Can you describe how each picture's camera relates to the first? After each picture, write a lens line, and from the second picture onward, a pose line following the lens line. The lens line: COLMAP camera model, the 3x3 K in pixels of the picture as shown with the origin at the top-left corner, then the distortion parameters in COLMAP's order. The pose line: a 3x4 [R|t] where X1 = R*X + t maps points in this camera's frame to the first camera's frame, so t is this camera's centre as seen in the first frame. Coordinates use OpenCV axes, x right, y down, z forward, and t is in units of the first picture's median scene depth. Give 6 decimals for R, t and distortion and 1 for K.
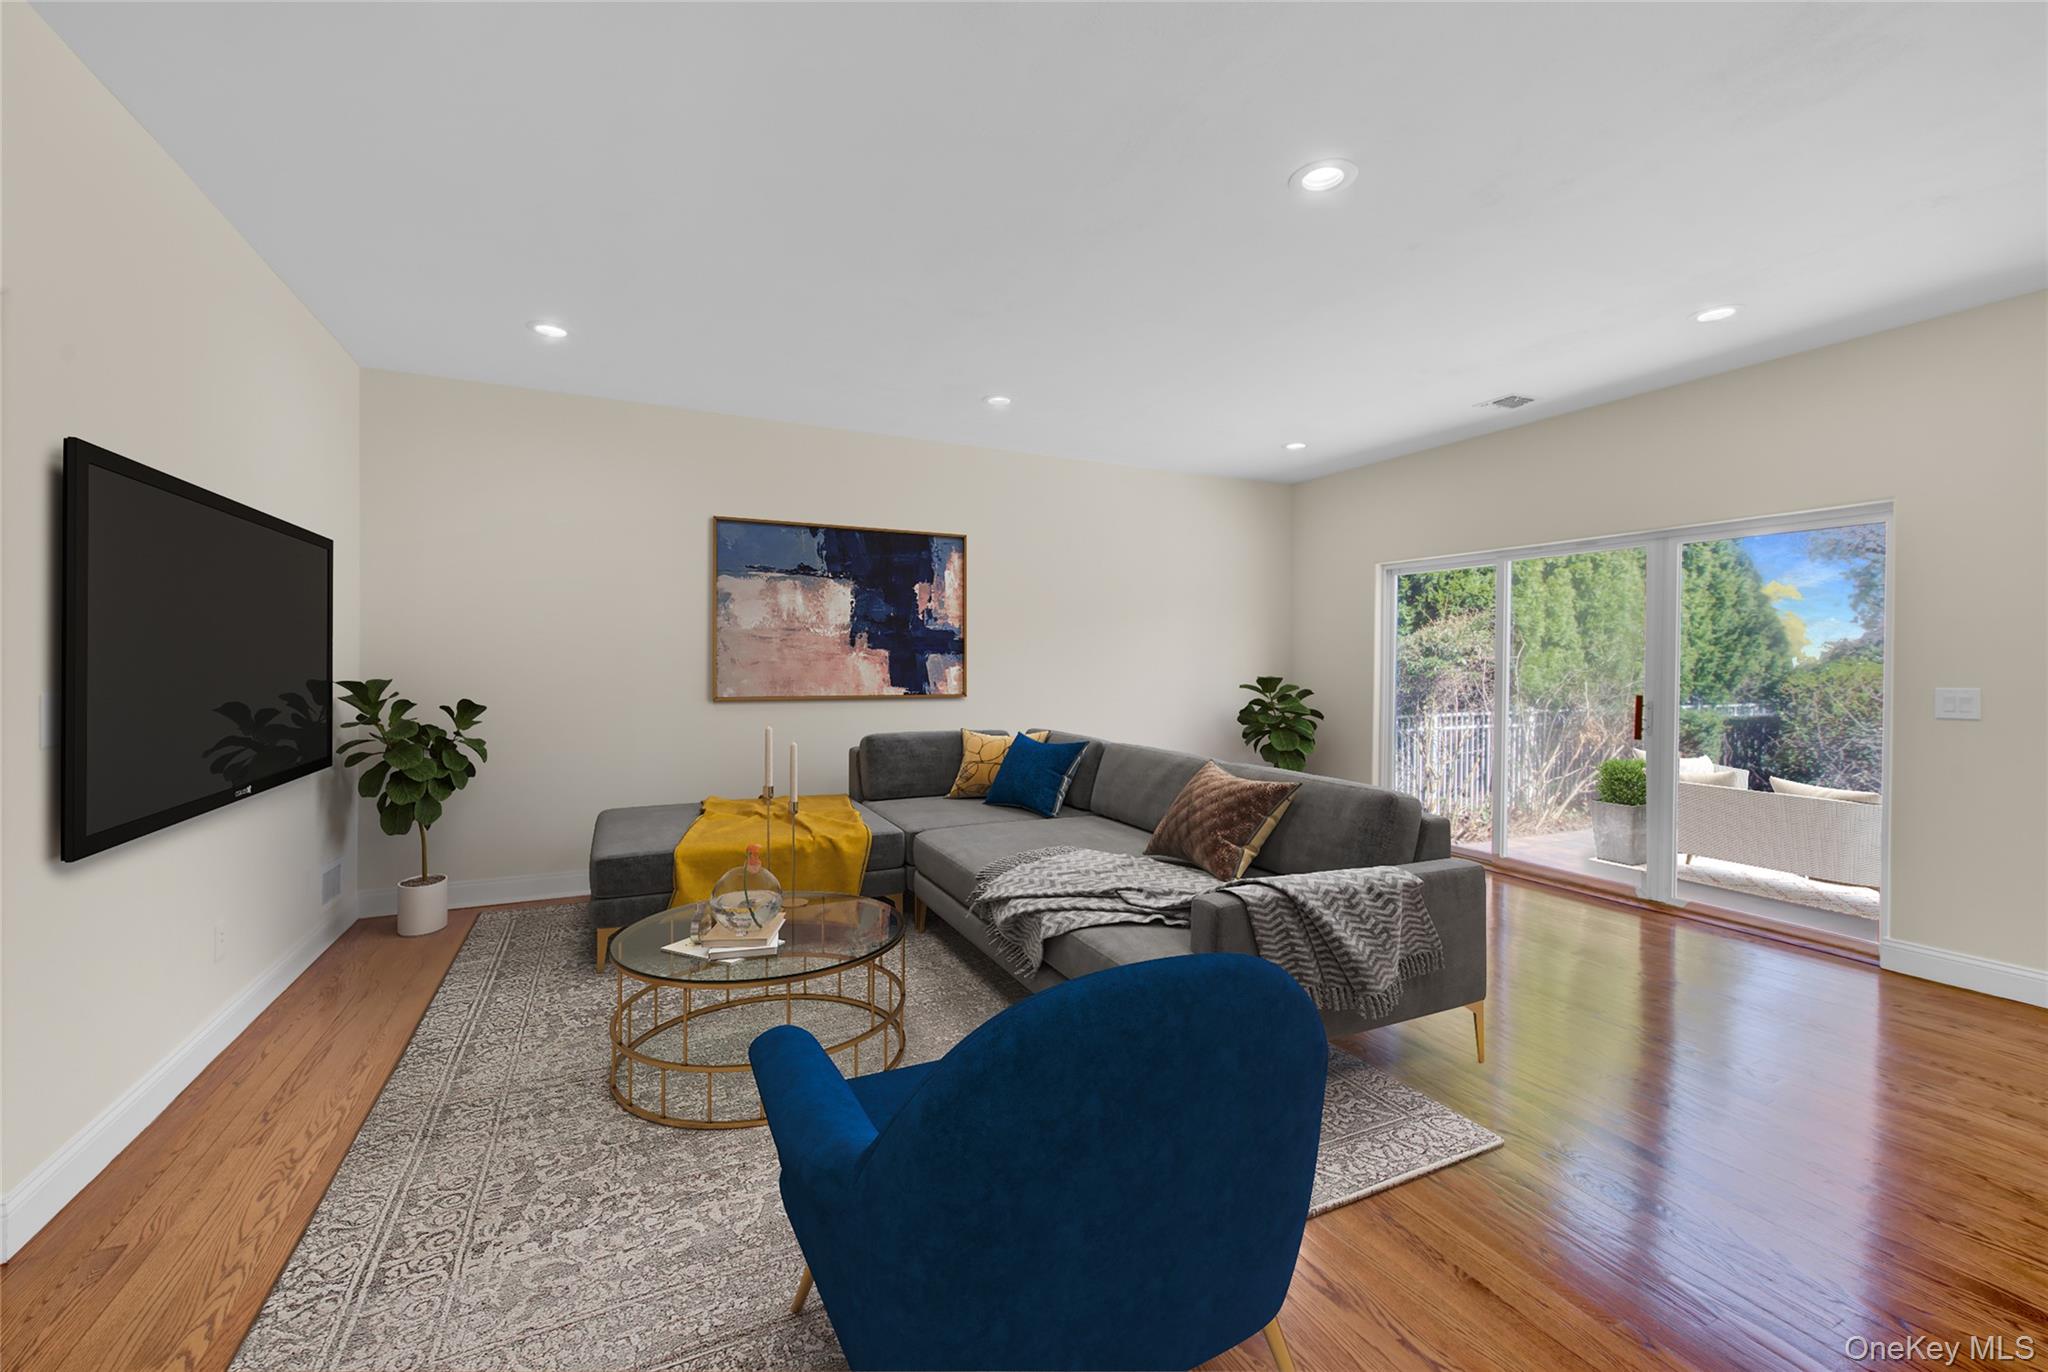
lens RADIAL K [[828.0, 0, 1011.3], [0, 828.0, 668.4], [0, 0, 1]] dist [0.000722, -0.000303]
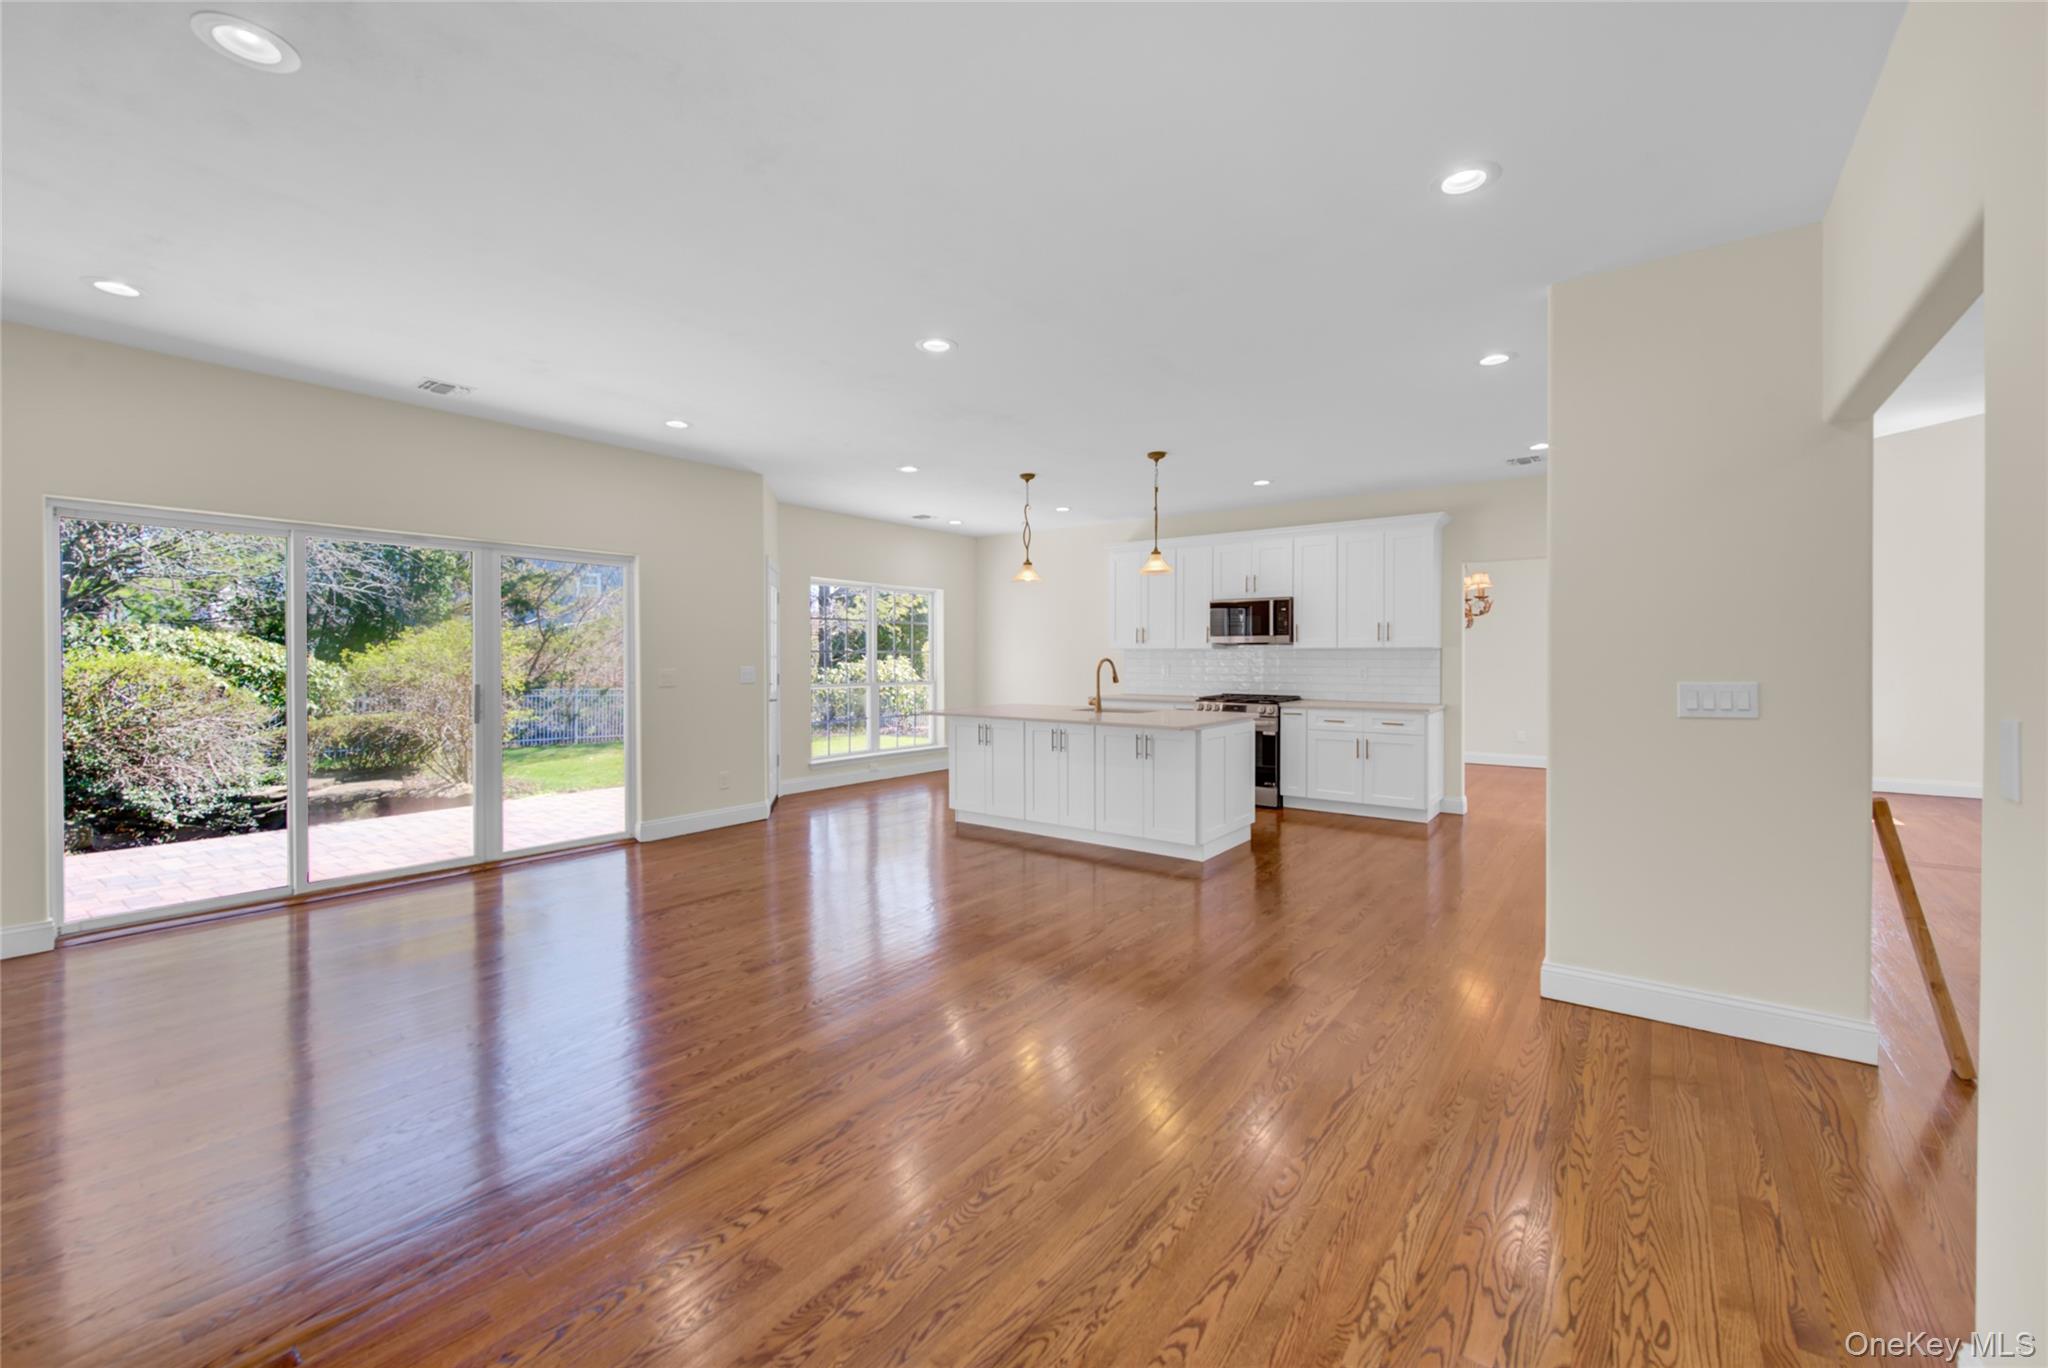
lens RADIAL K [[828.0, 0, 1011.3], [0, 828.0, 666.4], [0, 0, 1]] dist [0.000722, -0.000303]
pose [[-0.447795, -0.017136, 0.893972, -0.381208], [0.002697, 0.999786, 0.020516, -0.008590], [-0.894132, 0.011598, -0.447653, 0.564154]]
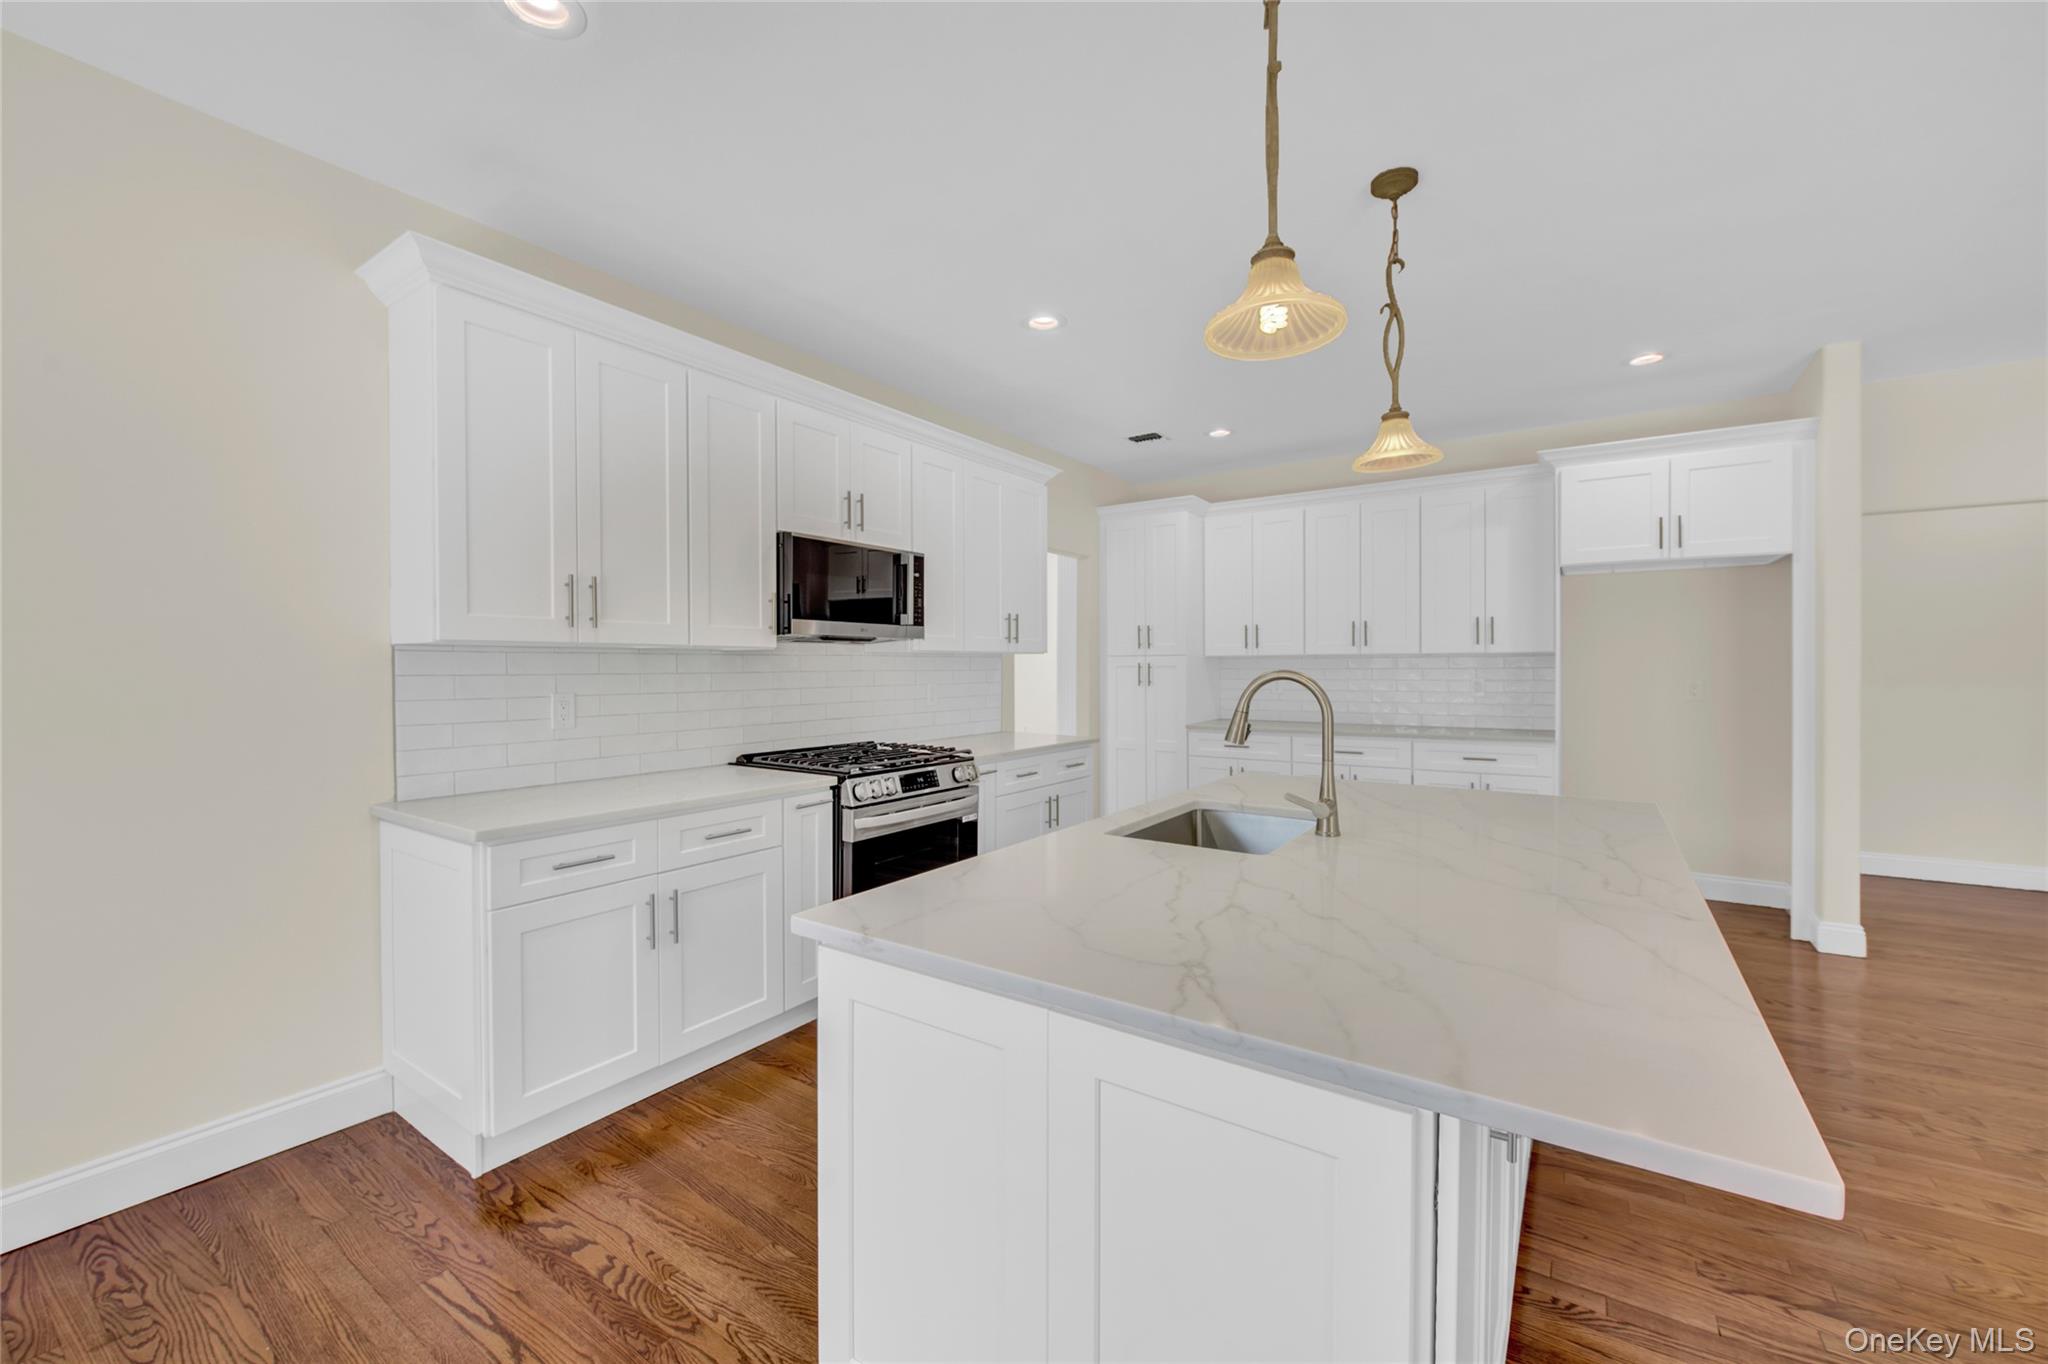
lens RADIAL K [[815.7, 0, 1020.5], [0, 815.7, 682.7], [0, 0, 1]] dist [0.002215, -0.000754]
pose [[-0.862985, 0.006795, -0.505184, 0.655334], [-0.004956, 0.999748, 0.021913, -0.000055], [0.505206, 0.021414, -0.862733, 0.264097]]
